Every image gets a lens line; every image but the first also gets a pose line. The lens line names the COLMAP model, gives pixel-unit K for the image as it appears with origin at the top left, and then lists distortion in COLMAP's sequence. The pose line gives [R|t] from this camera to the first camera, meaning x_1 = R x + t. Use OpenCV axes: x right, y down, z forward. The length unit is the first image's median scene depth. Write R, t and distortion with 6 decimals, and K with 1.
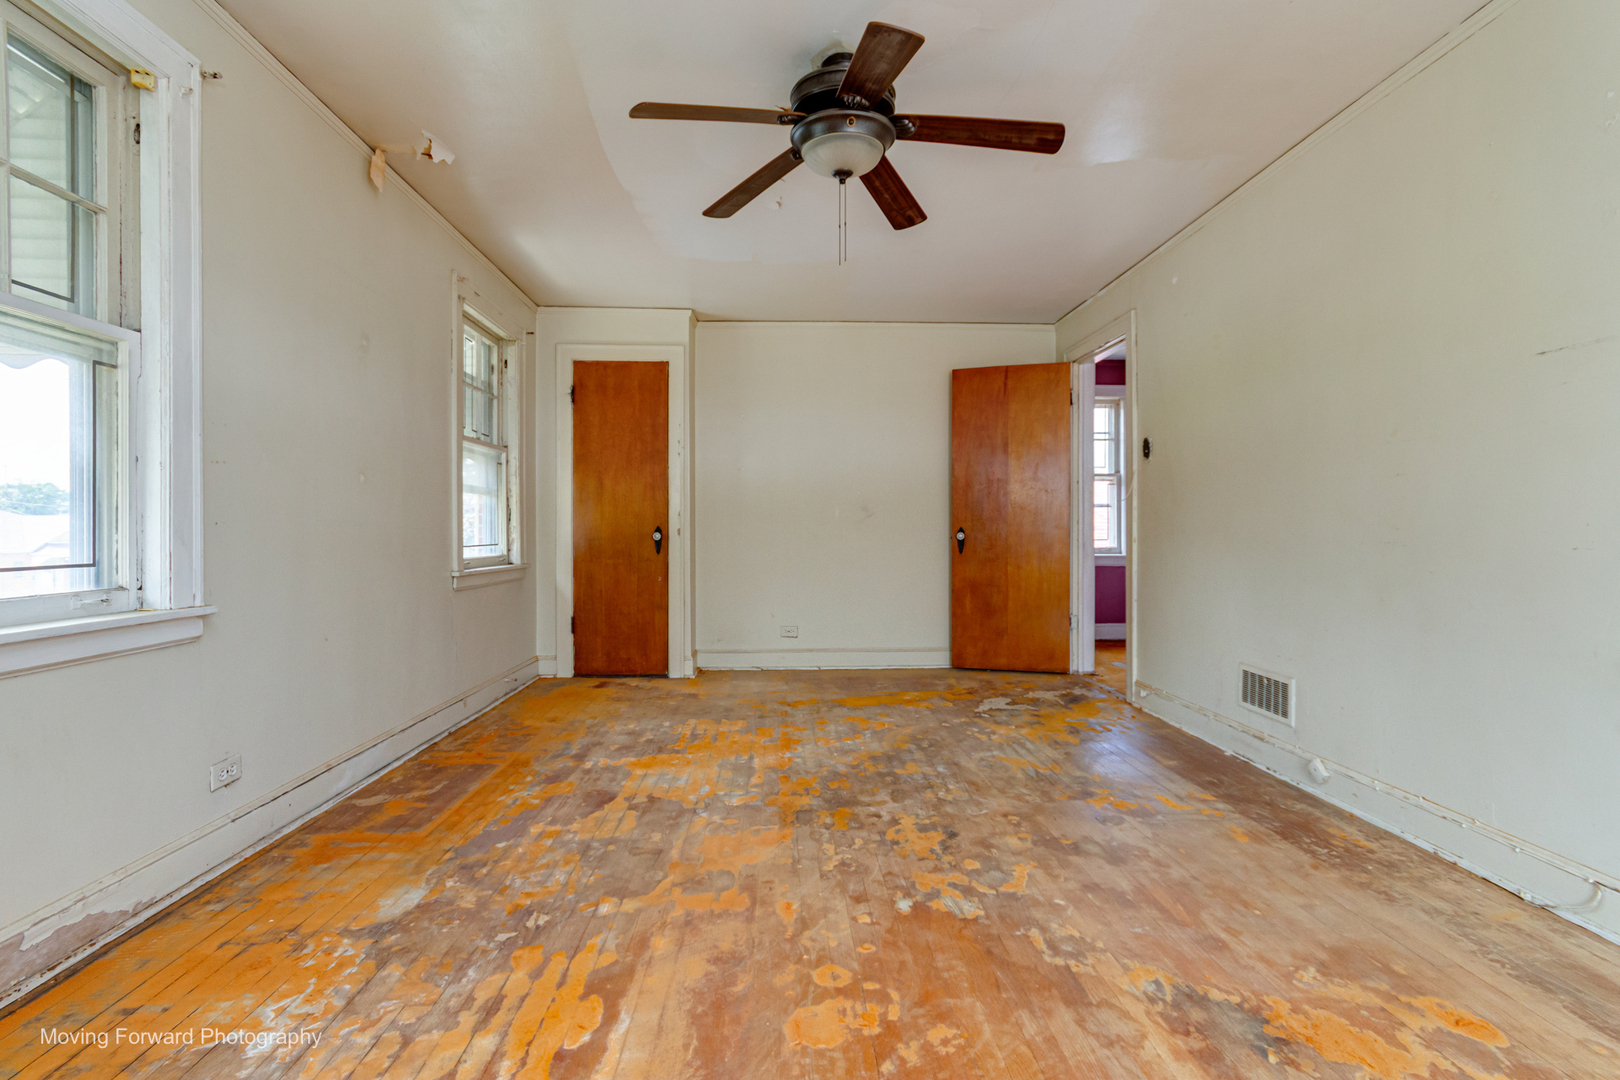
lens RADIAL K [[753.6, 0, 805.0], [0, 753.6, 535.1], [0, 0, 1]] dist [0.003560, 0.000798]
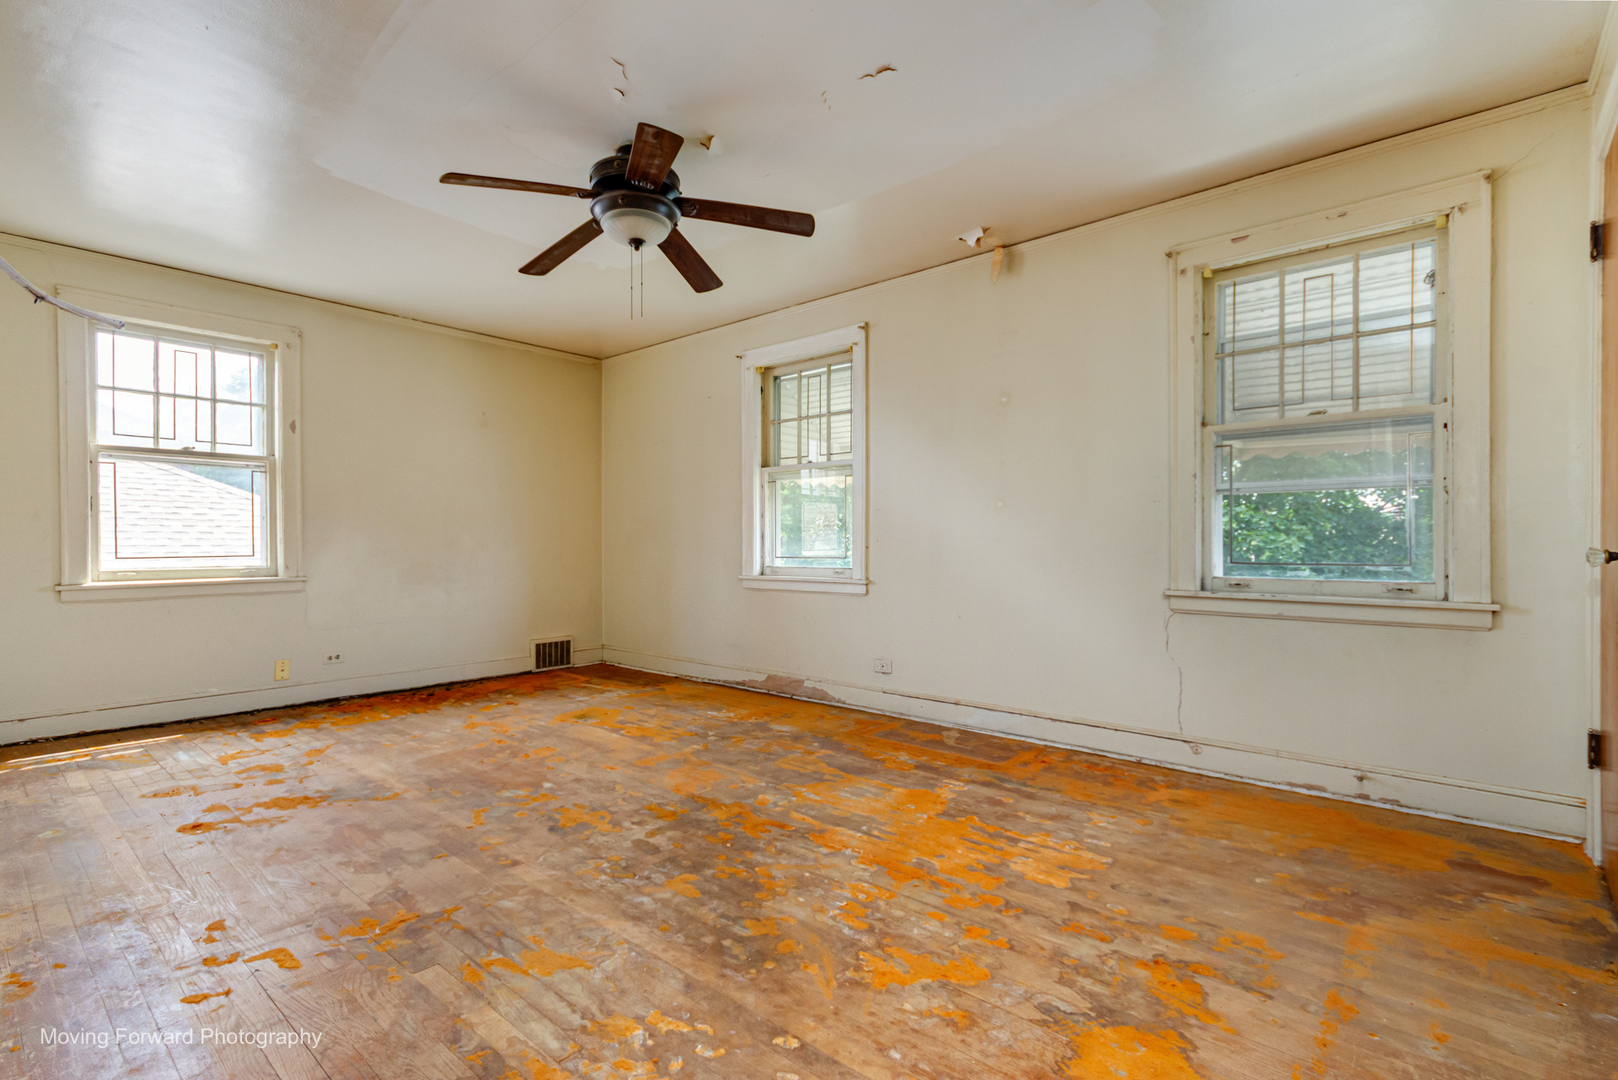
lens RADIAL K [[752.7, 0, 799.8], [0, 752.7, 544.1], [0, 0, 1]] dist [0.003560, 0.000798]
pose [[-0.694775, -0.001126, -0.719226, 0.637861], [-0.004042, 0.999989, 0.002338, -0.007232], [0.719216, 0.004532, -0.694772, 1.761913]]
